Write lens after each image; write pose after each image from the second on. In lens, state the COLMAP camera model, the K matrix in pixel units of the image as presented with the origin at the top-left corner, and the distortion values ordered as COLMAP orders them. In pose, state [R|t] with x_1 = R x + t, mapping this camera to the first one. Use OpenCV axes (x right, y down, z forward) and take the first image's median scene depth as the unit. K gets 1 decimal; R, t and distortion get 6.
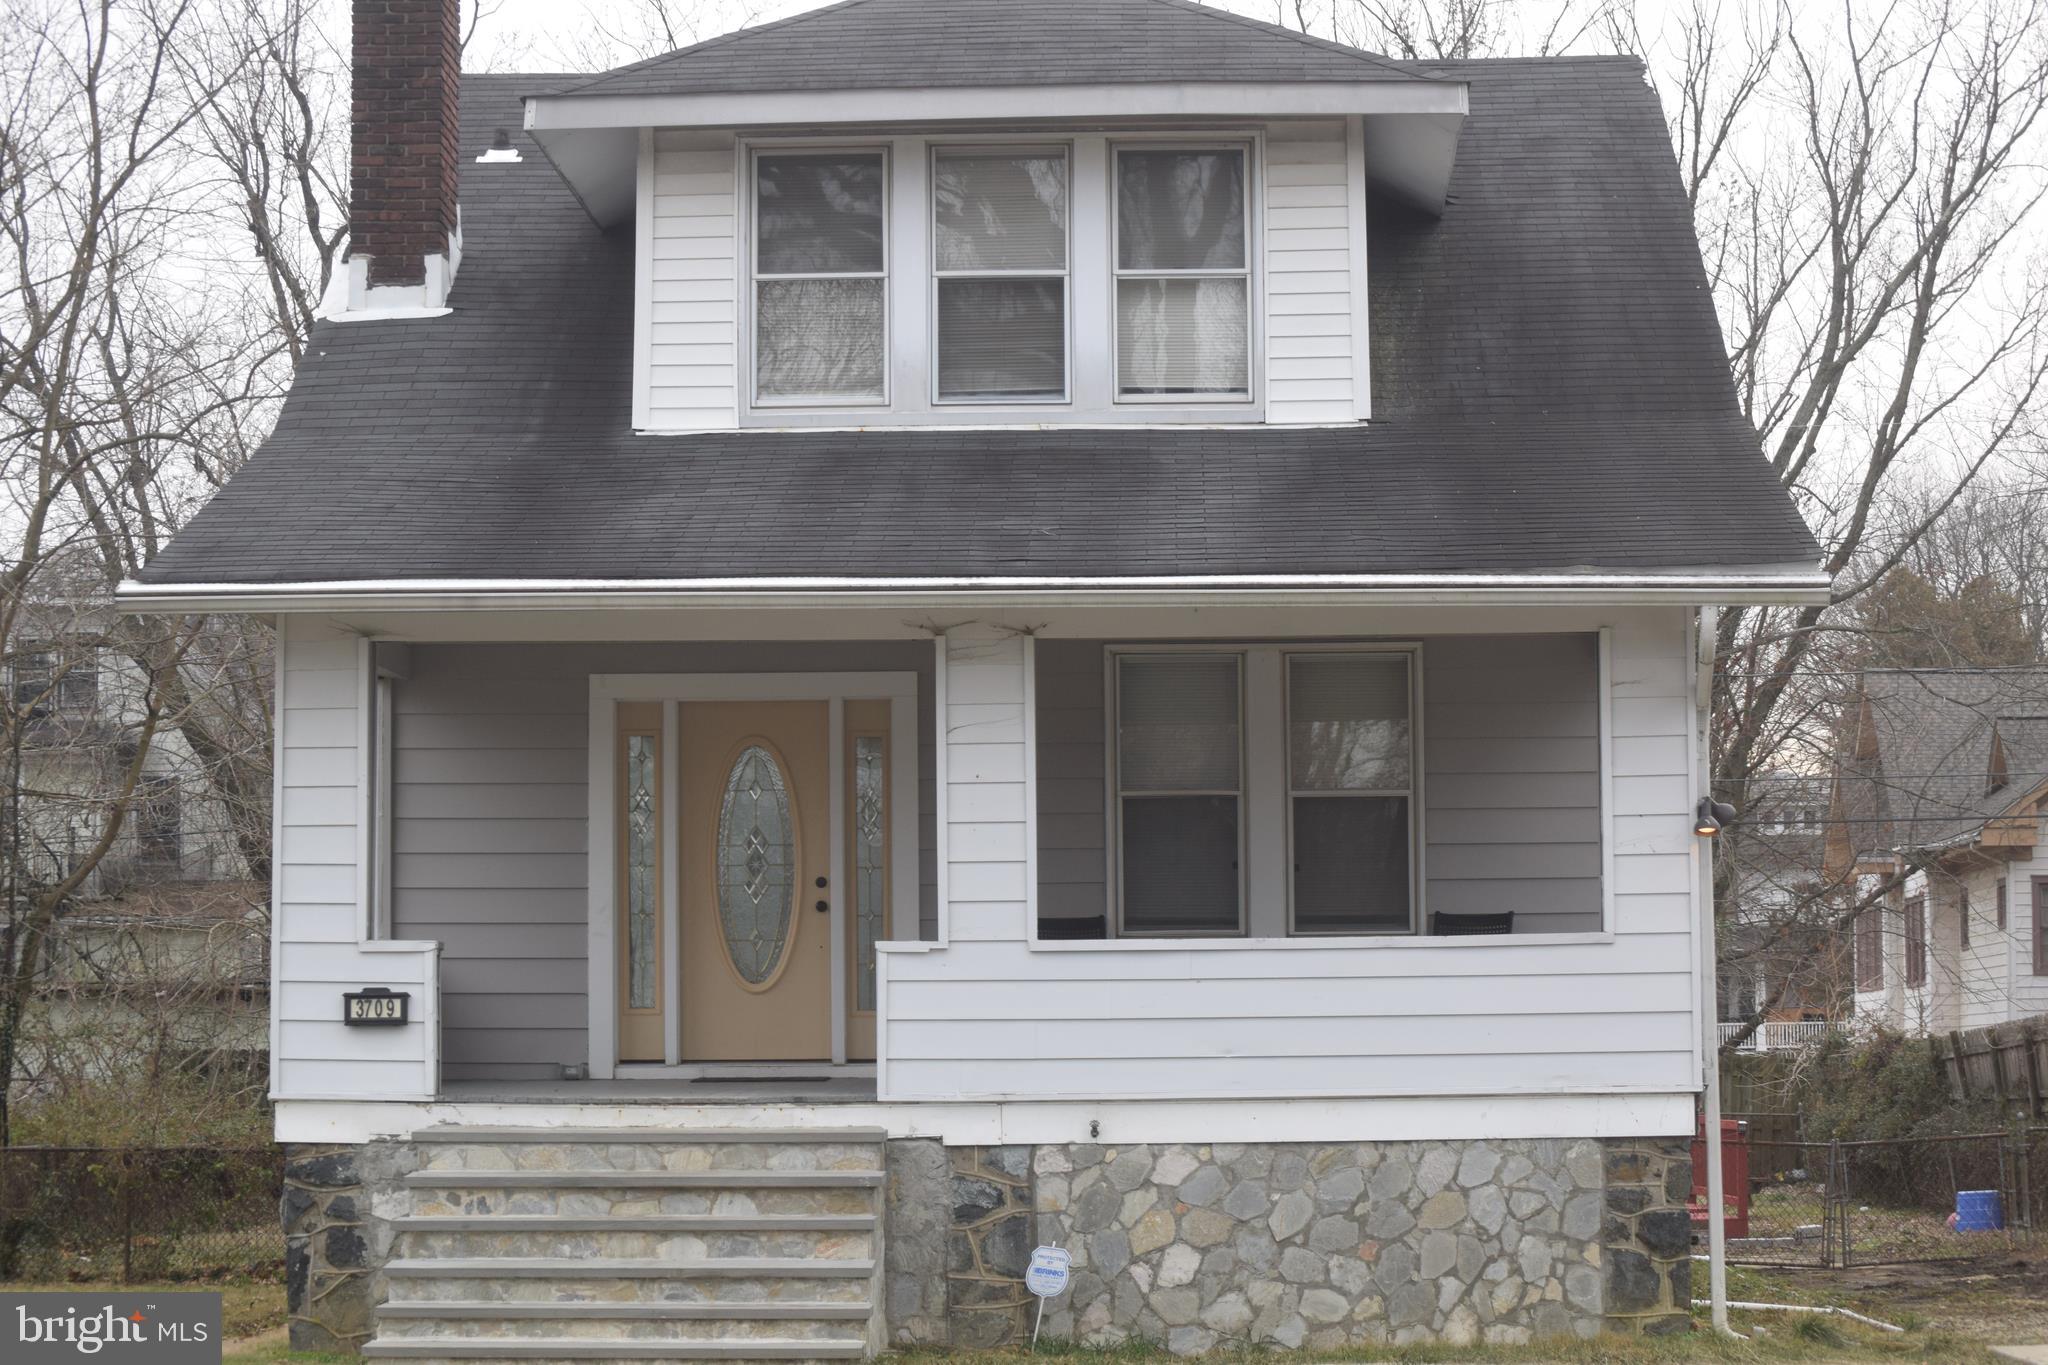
lens RADIAL K [[4925.0, 0, 1024.0], [0, 4925.0, 682.5], [0, 0, 1]] dist [-0.209934, 0.226966]
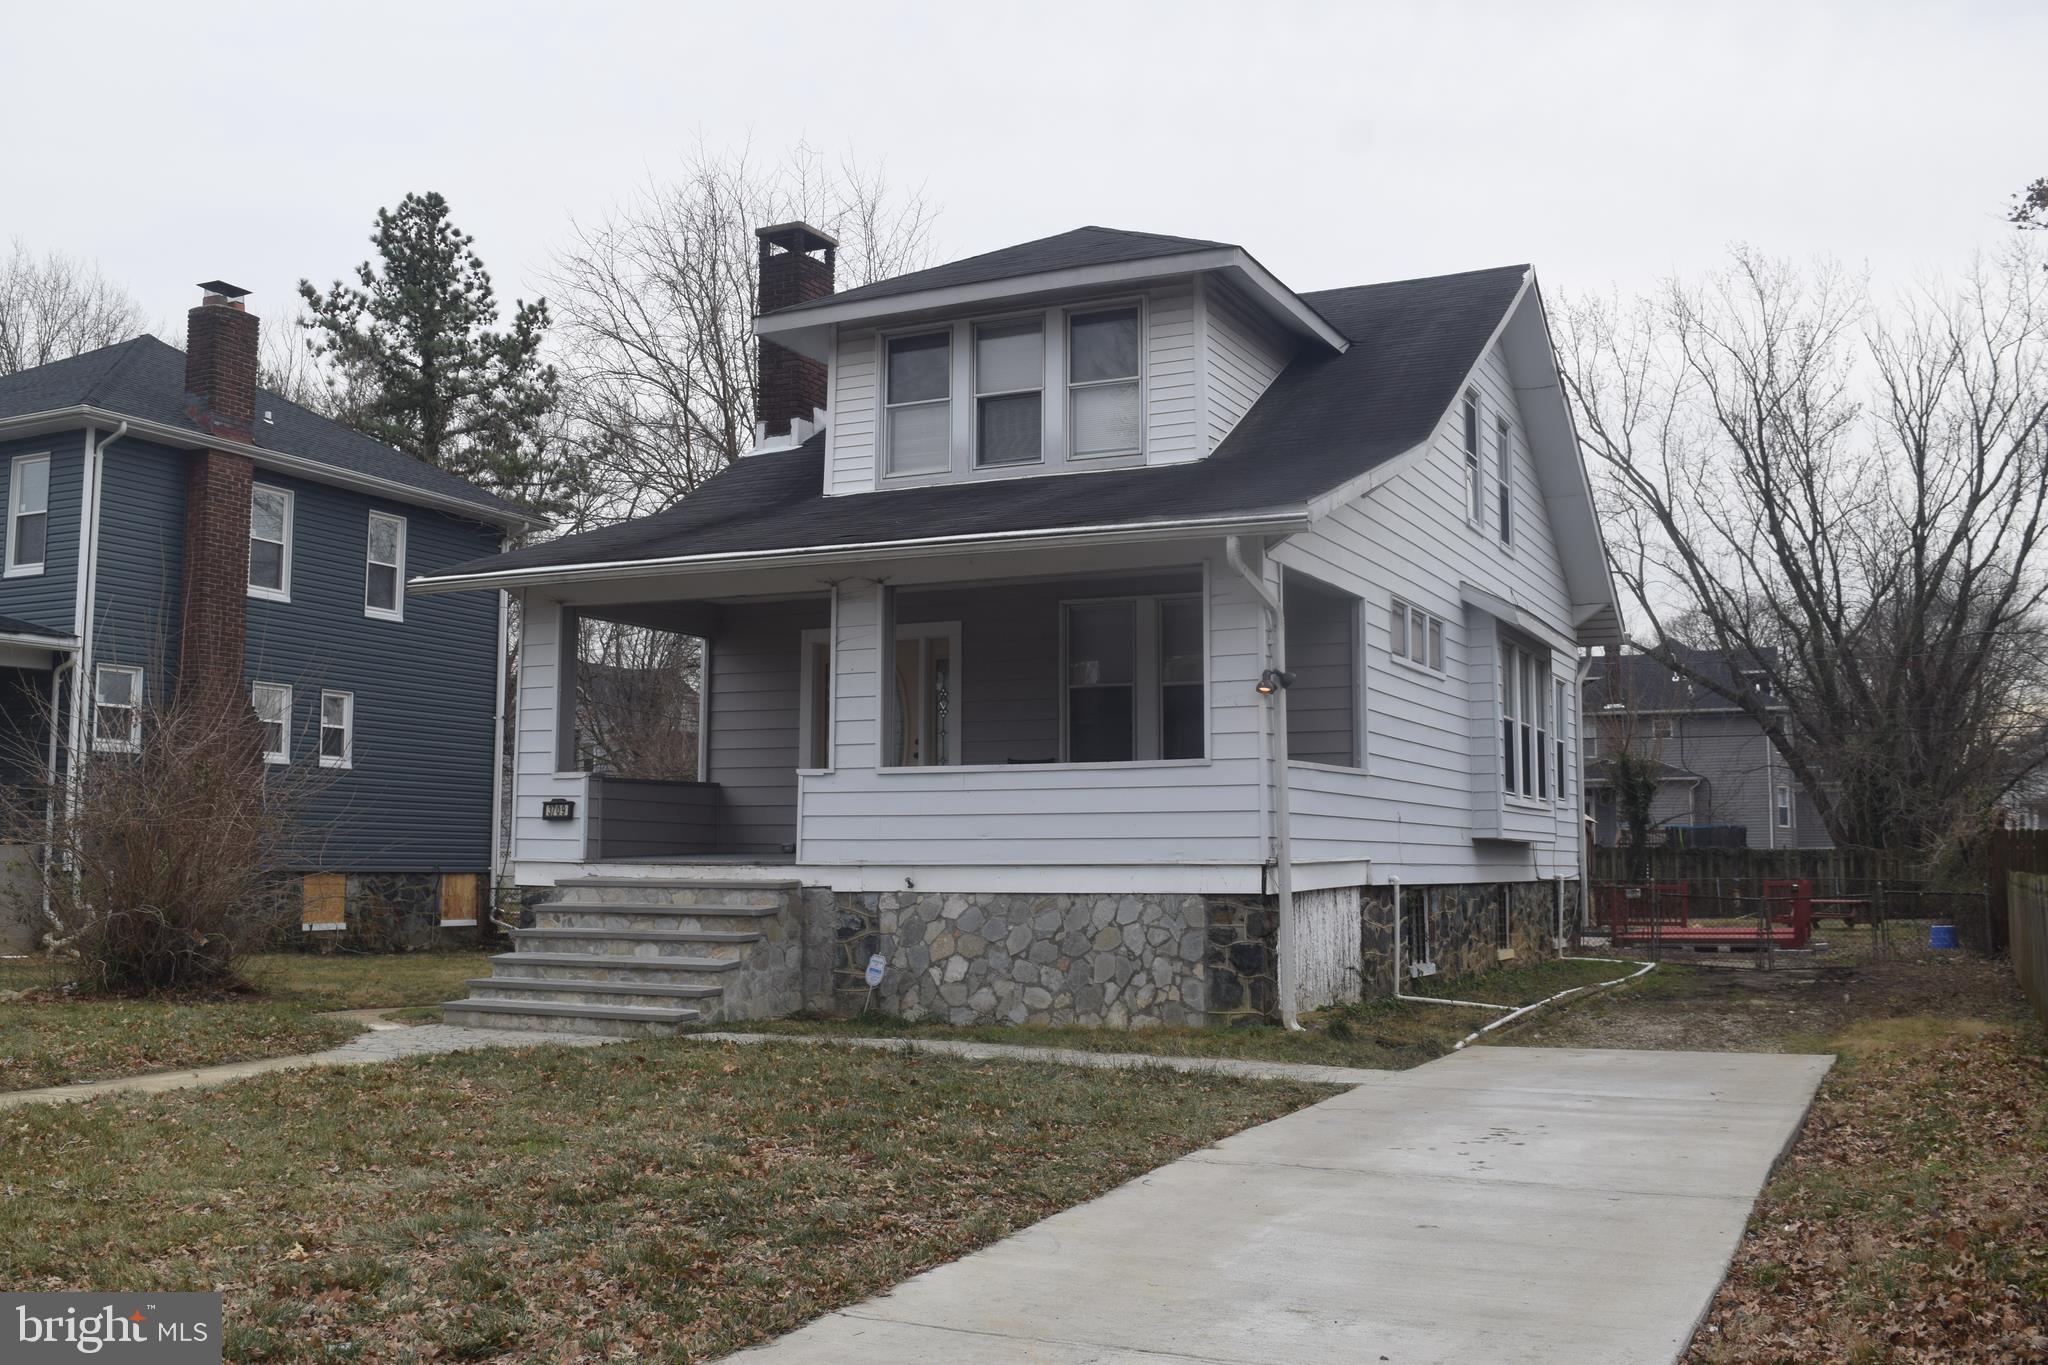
lens RADIAL K [[1890.9, 0, 1024.0], [0, 1890.9, 682.5], [0, 0, 1]] dist [-0.047443, 0.004870]
pose [[0.916457, -0.029051, -0.399078, 0.299672], [0.023596, 0.999549, -0.018574, 0.036785], [0.399438, 0.007605, 0.916729, 0.438693]]
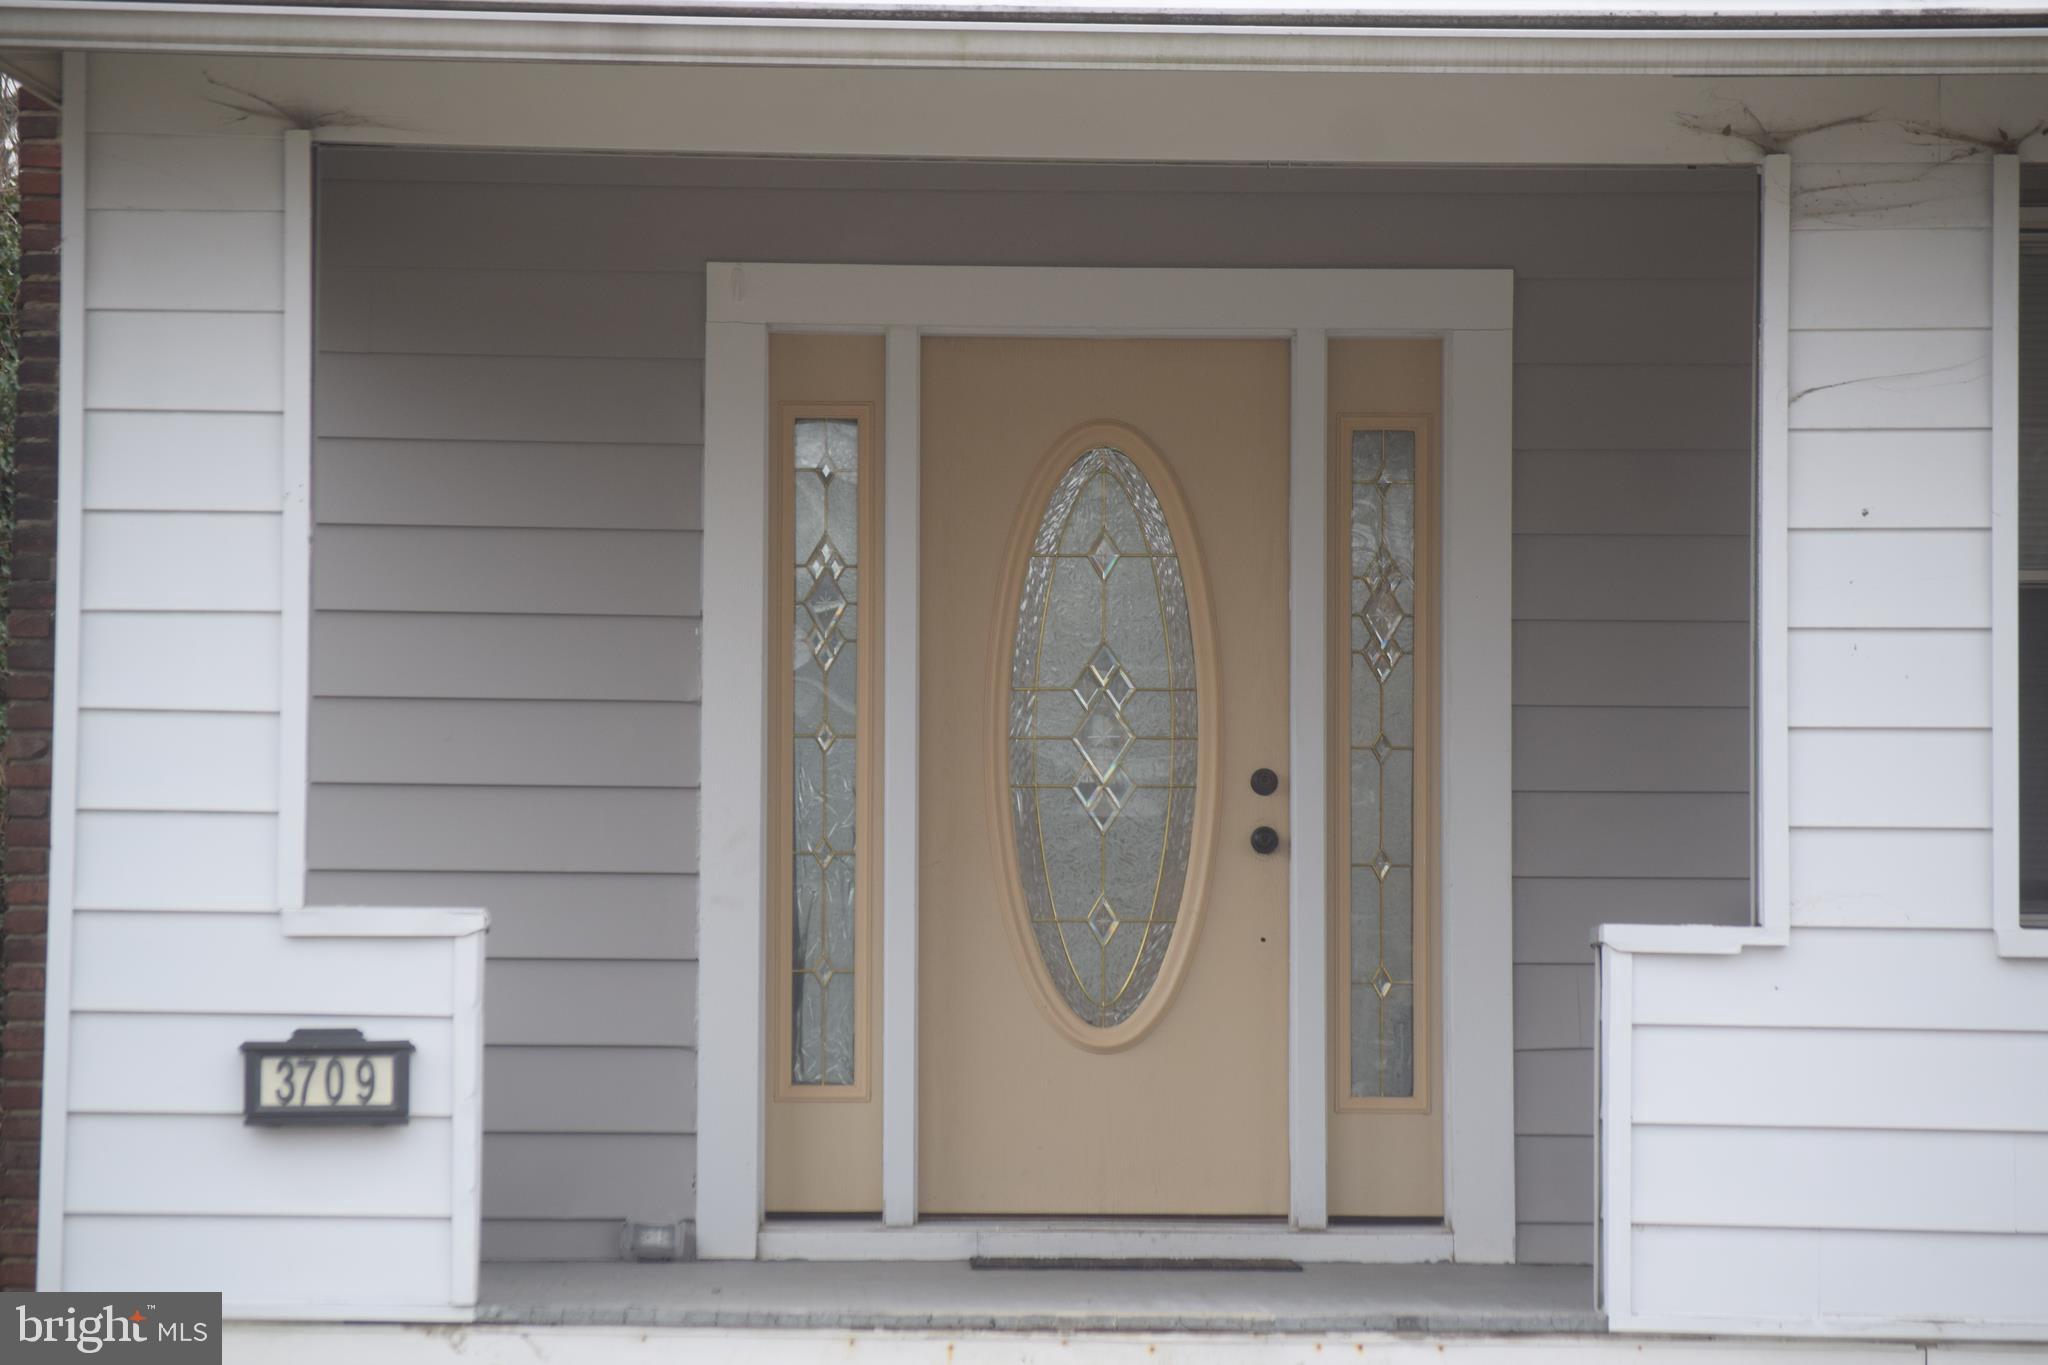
lens RADIAL K [[9419.8, 0, 1024.0], [0, 9419.8, 682.5], [0, 0, 1]] dist [0.270900, 77.052828]
pose [[0.996880, 0.016233, 0.077242, -0.135949], [-0.017999, 0.999591, 0.022221, 0.017001], [-0.076850, -0.023542, 0.996765, 0.244817]]
